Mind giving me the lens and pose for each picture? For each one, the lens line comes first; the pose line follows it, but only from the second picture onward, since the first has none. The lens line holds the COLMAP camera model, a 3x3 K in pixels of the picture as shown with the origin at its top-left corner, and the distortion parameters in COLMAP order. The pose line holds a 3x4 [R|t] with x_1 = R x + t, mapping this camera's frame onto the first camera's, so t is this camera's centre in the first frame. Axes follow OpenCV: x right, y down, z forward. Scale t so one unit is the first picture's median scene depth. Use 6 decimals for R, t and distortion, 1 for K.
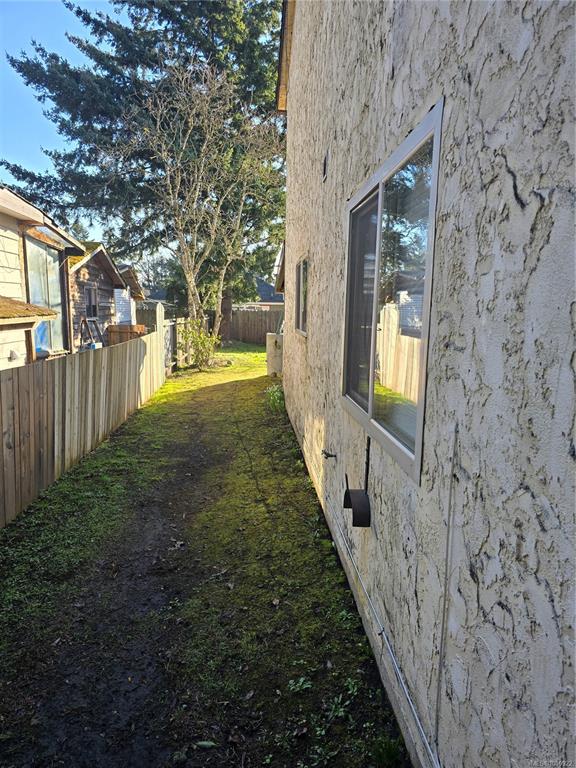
lens RADIAL K [[511.1, 0, 288.0], [0, 511.1, 384.0], [0, 0, 1]] dist [0.079391, -0.076255]
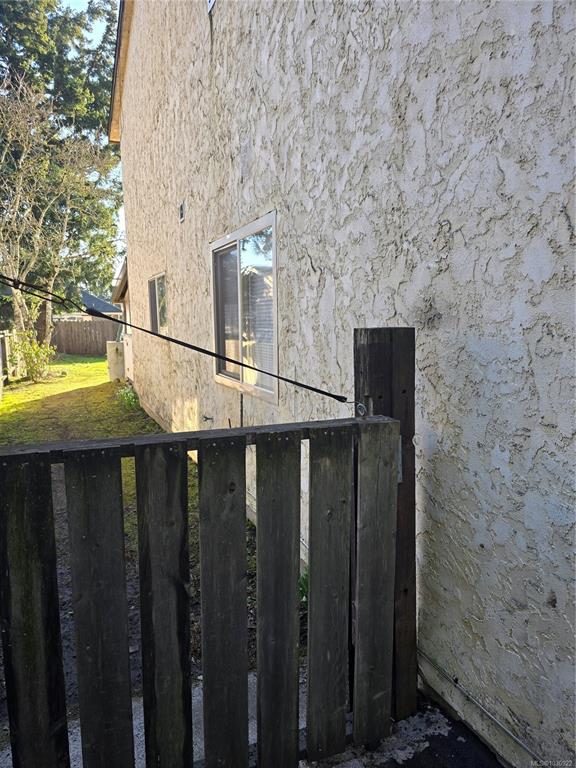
lens RADIAL K [[511.1, 0, 288.0], [0, 511.1, 384.0], [0, 0, 1]] dist [0.079391, -0.076255]
pose [[0.940281, -0.070465, 0.333025, -0.050392], [0.075753, 0.997122, -0.002904, 0.018593], [-0.331862, 0.027958, 0.942913, -0.120629]]
